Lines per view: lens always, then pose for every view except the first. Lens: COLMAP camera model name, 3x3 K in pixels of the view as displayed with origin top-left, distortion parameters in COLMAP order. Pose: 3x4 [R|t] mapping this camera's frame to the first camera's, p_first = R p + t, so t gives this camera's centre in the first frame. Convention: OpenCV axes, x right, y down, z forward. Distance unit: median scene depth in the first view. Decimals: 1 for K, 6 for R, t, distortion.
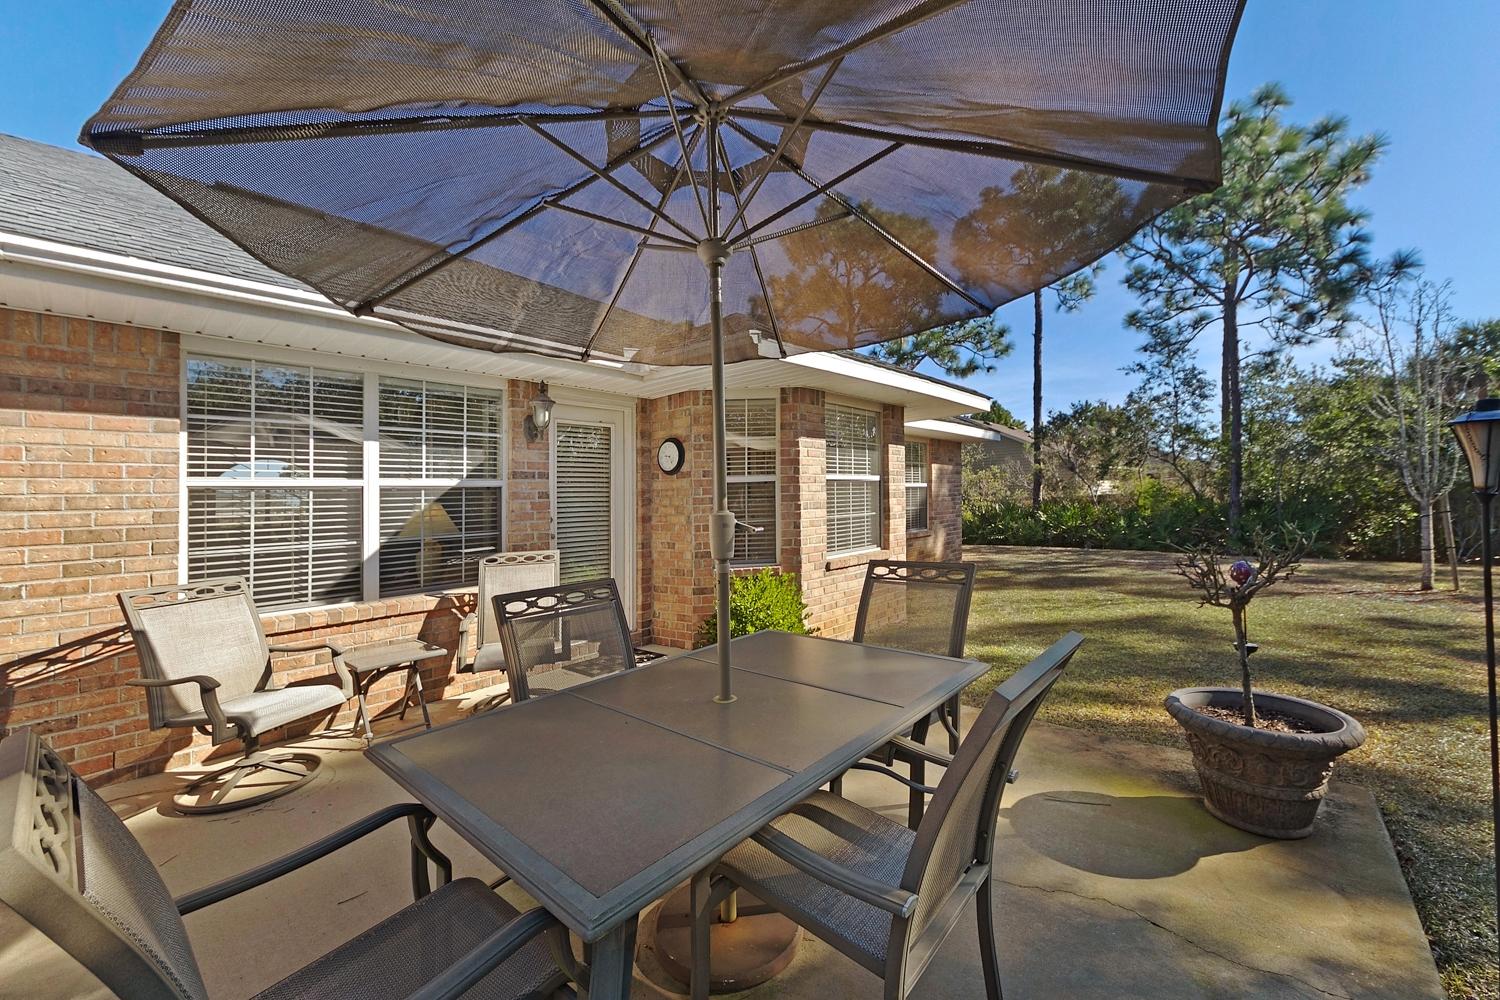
lens RADIAL K [[576.4, 0, 748.4], [0, 576.4, 503.6], [0, 0, 1]] dist [-0.000180, -0.000048]
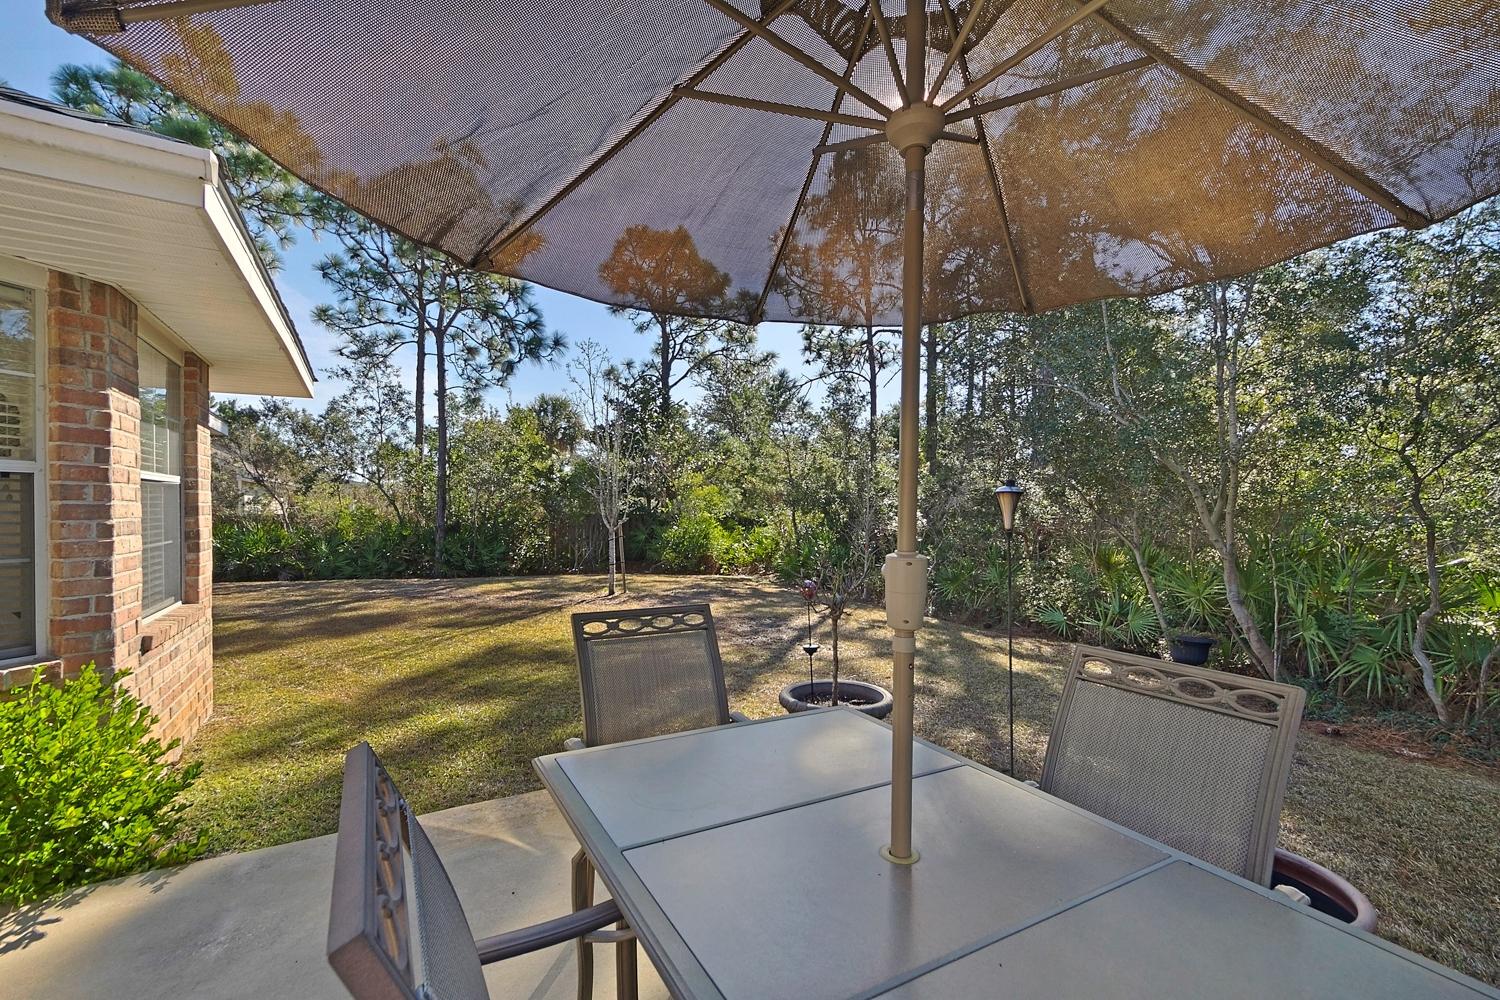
lens RADIAL K [[655.9, 0, 742.0], [0, 655.9, 533.3], [0, 0, 1]] dist [-0.001898, 0.000106]
pose [[0.323674, 0.002119, 0.946166, -0.180540], [-0.013852, 0.999901, 0.002499, -0.000675], [-0.946067, -0.013915, 0.323672, 0.215746]]
